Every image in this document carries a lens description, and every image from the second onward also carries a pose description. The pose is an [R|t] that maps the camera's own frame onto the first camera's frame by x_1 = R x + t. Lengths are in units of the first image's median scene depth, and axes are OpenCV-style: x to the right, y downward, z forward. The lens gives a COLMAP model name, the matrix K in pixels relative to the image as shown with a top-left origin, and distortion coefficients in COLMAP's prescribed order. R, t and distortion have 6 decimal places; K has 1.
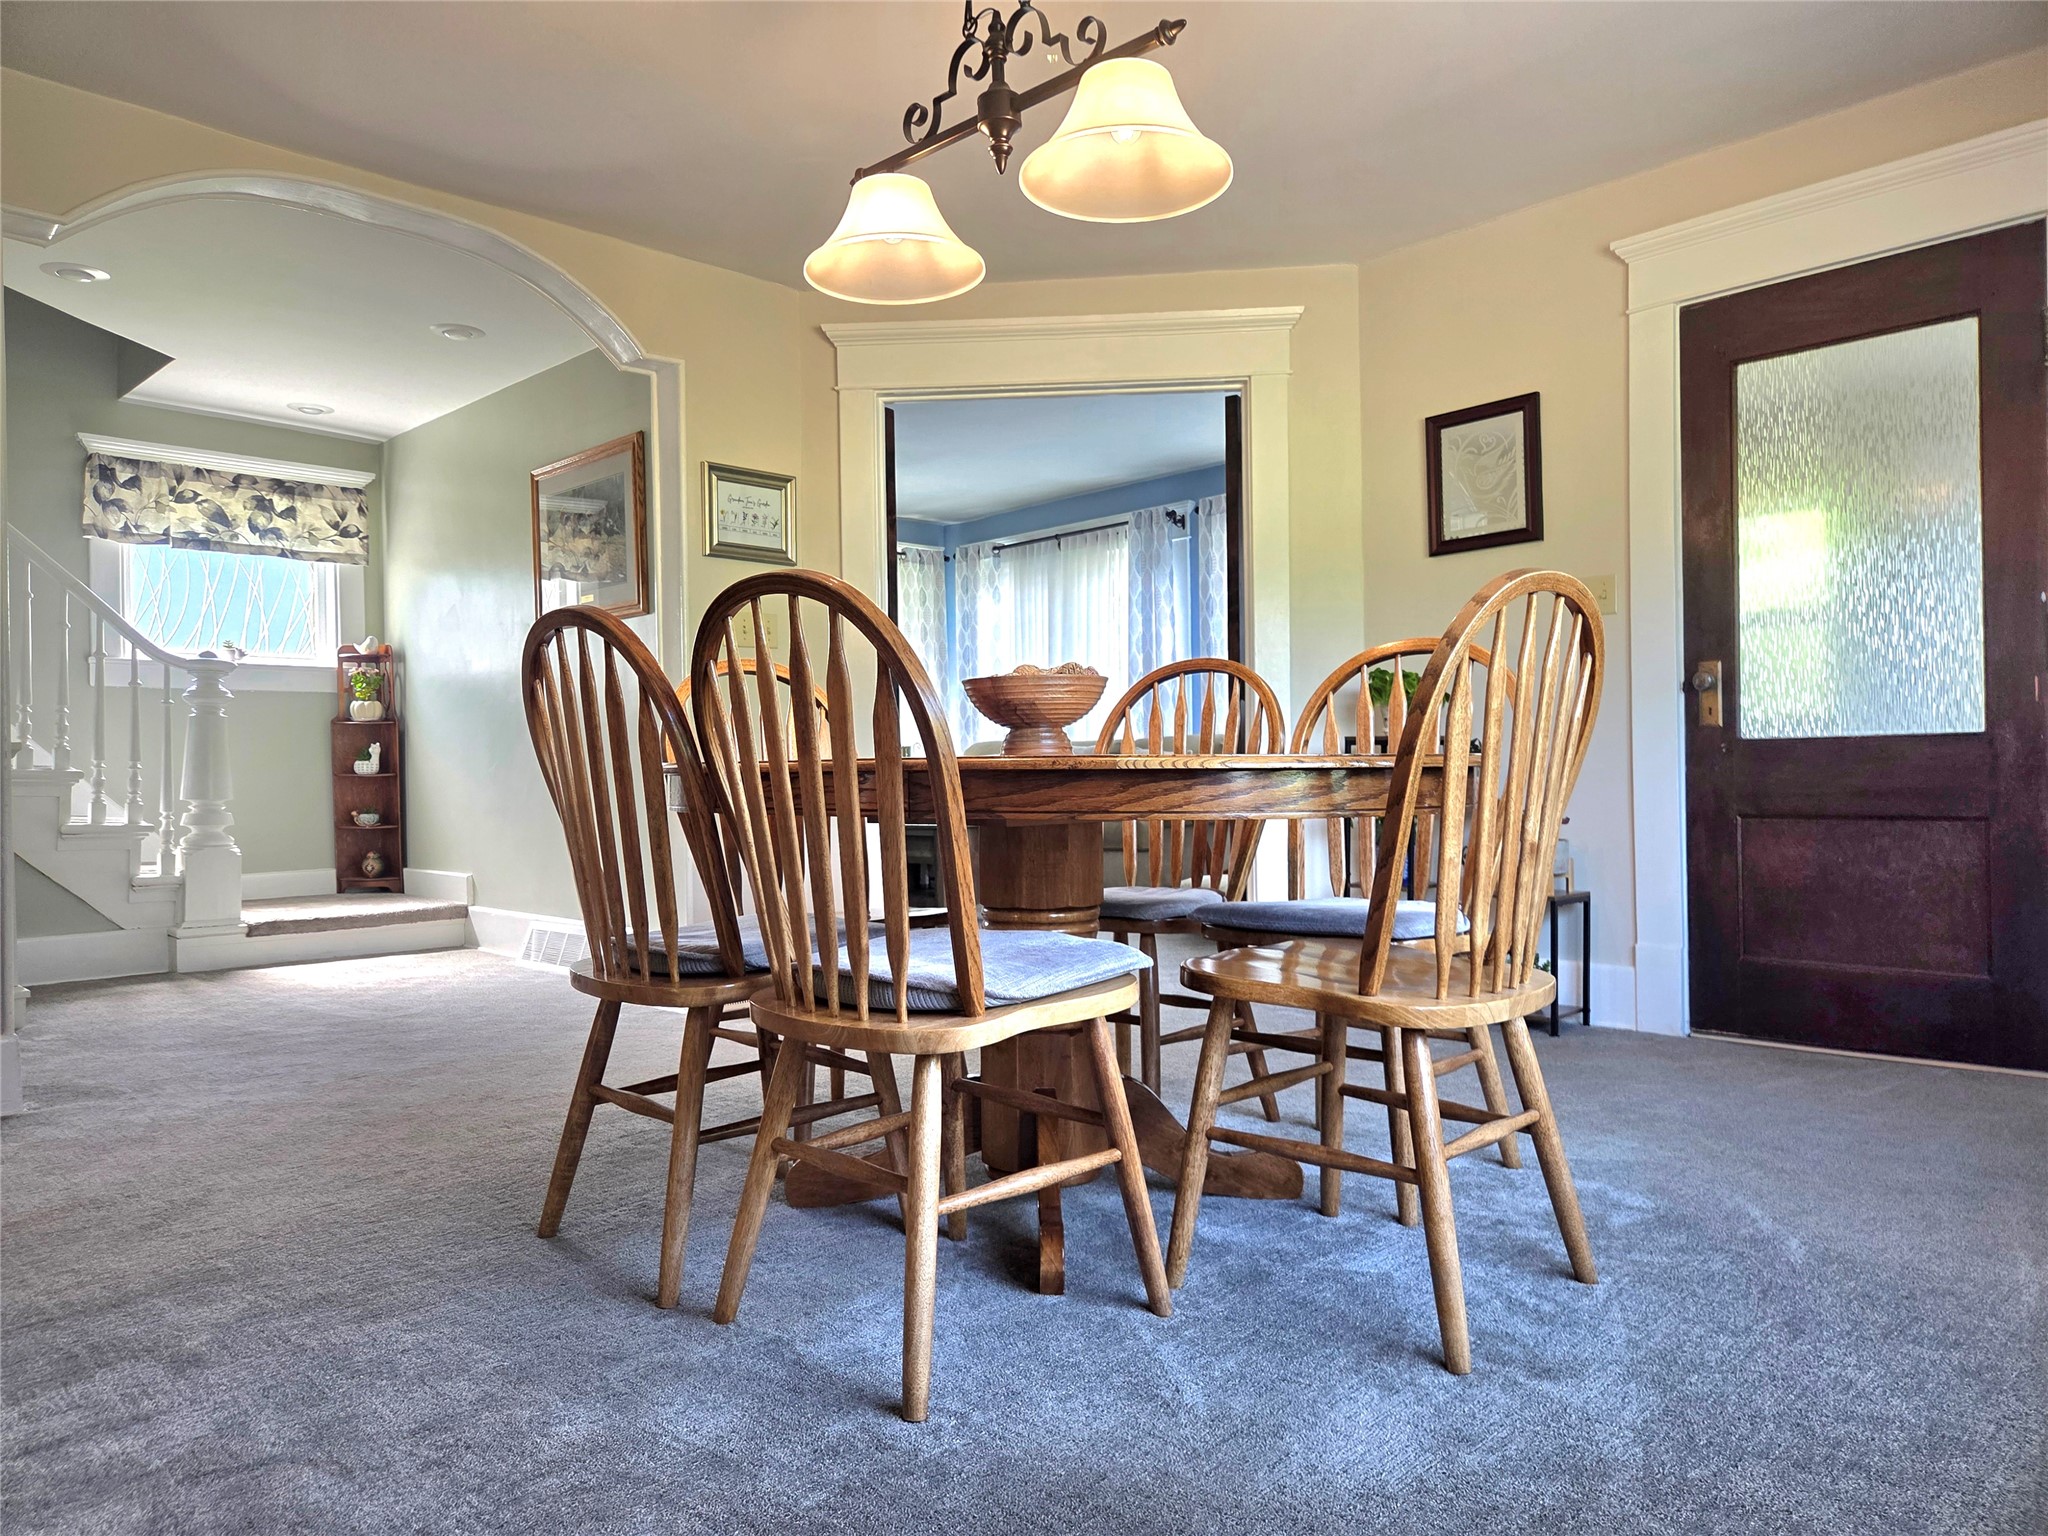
lens RADIAL K [[1377.7, 0, 1024.5], [0, 1377.7, 769.3], [0, 0, 1]] dist [0.003856, 0.000582]
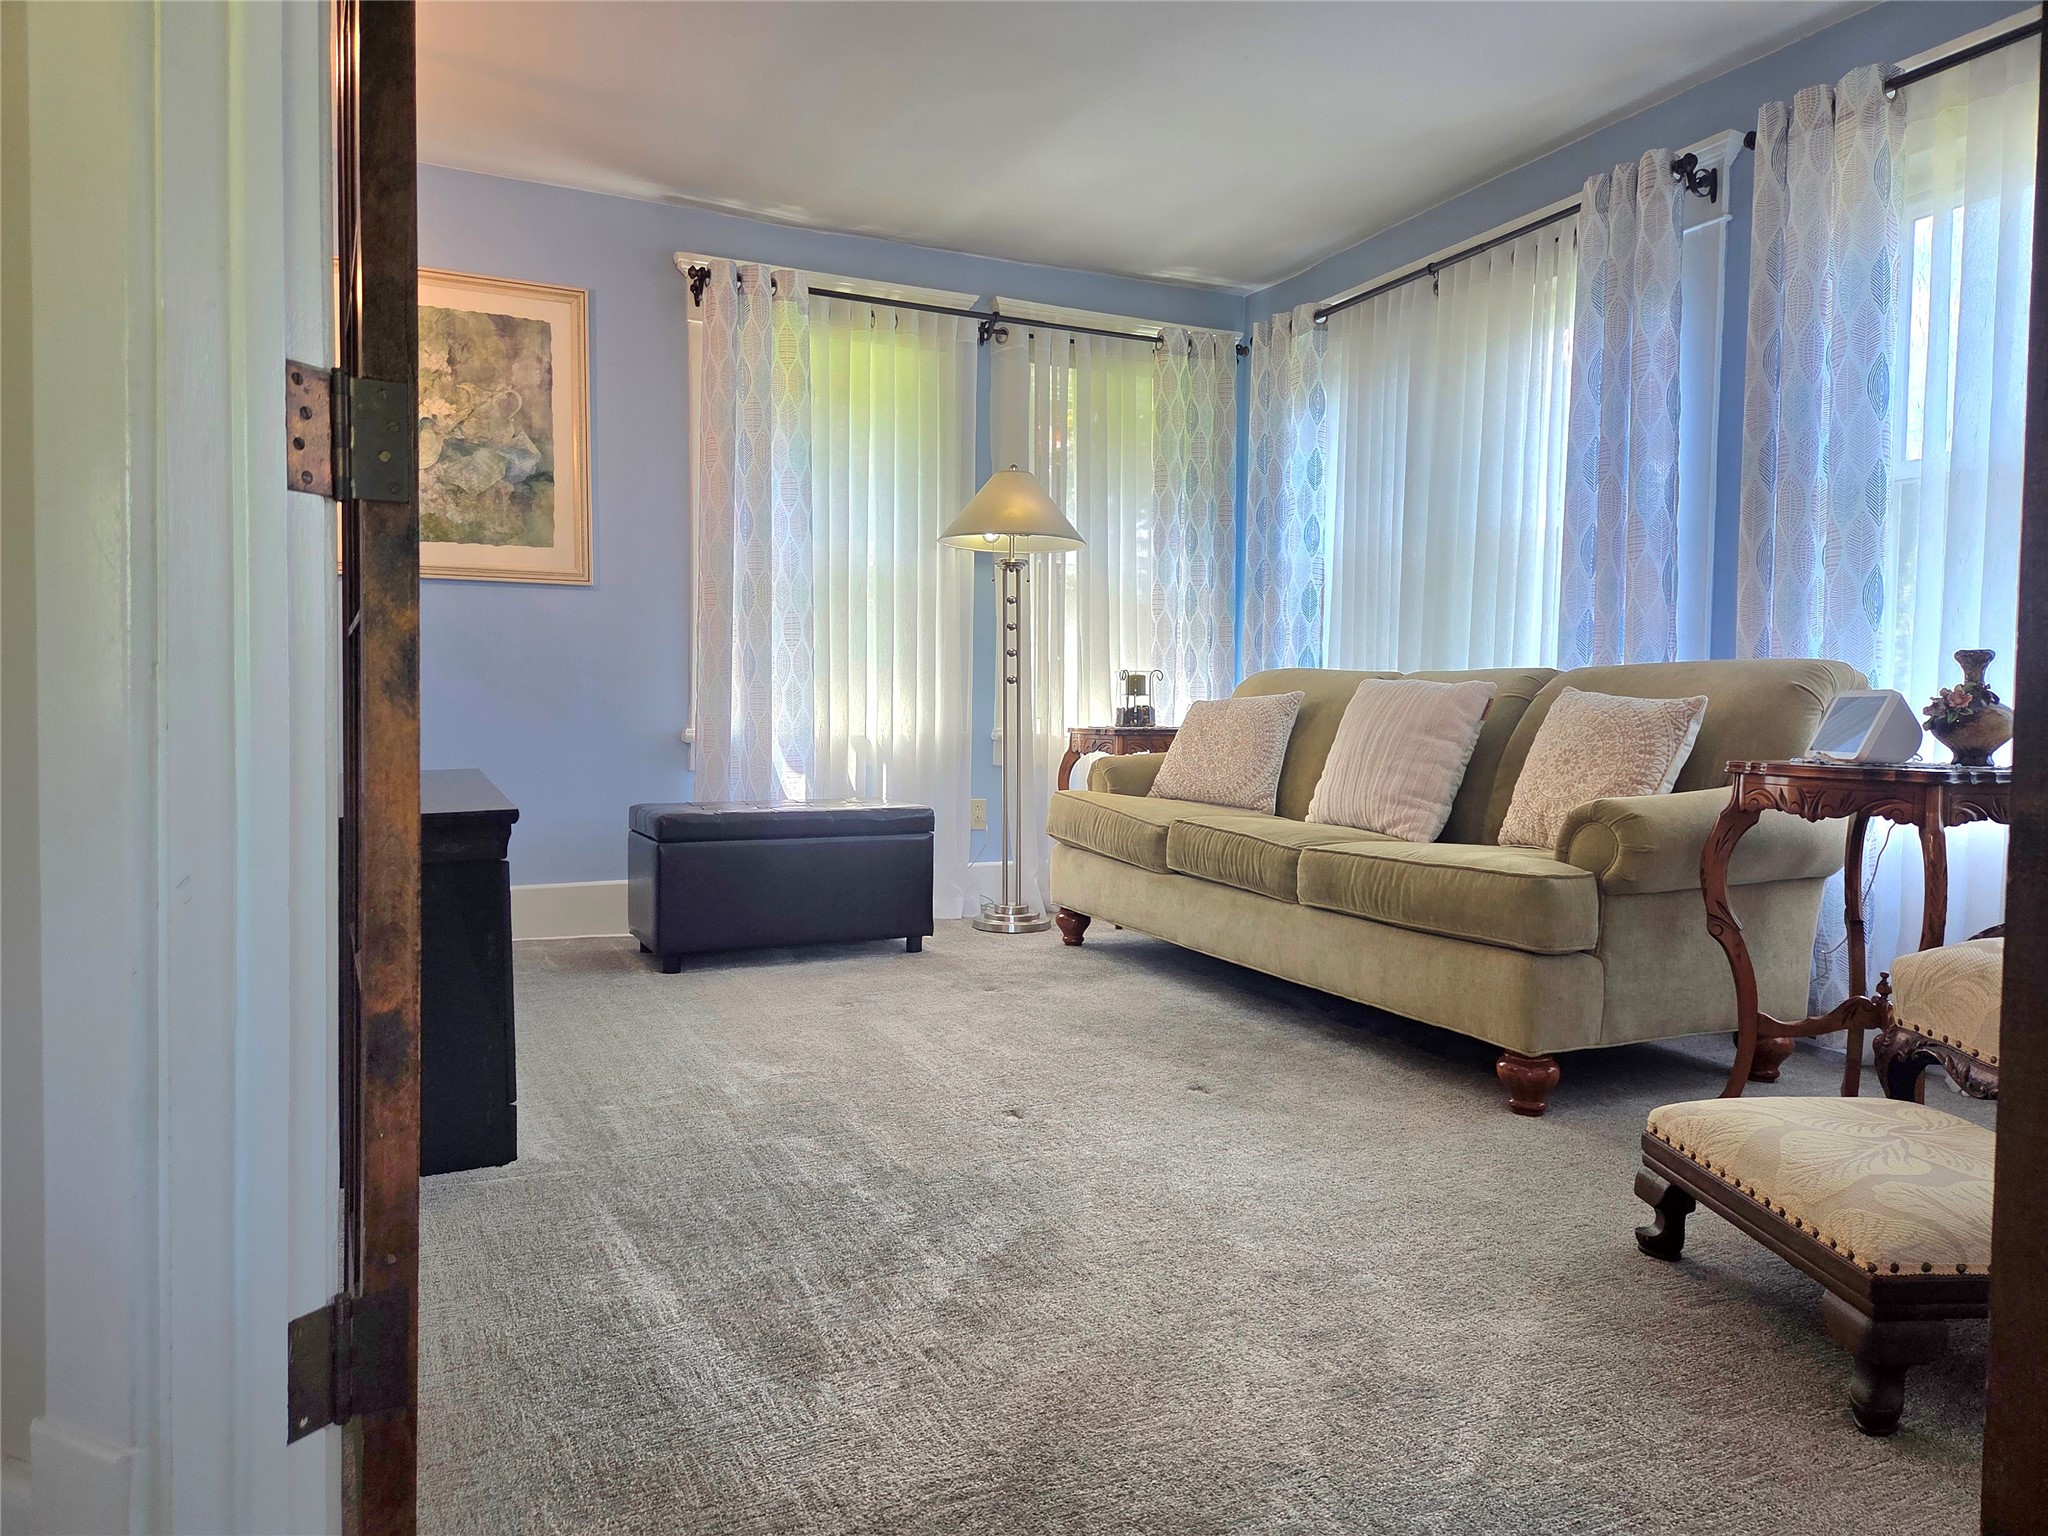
lens RADIAL K [[1377.7, 0, 1021.8], [0, 1377.7, 771.9], [0, 0, 1]] dist [0.003856, 0.000582]
pose [[0.949679, 0.045130, -0.309955, 0.048939], [-0.031170, 0.998270, 0.049848, -0.004302], [0.311669, -0.037678, 0.949443, 0.489778]]
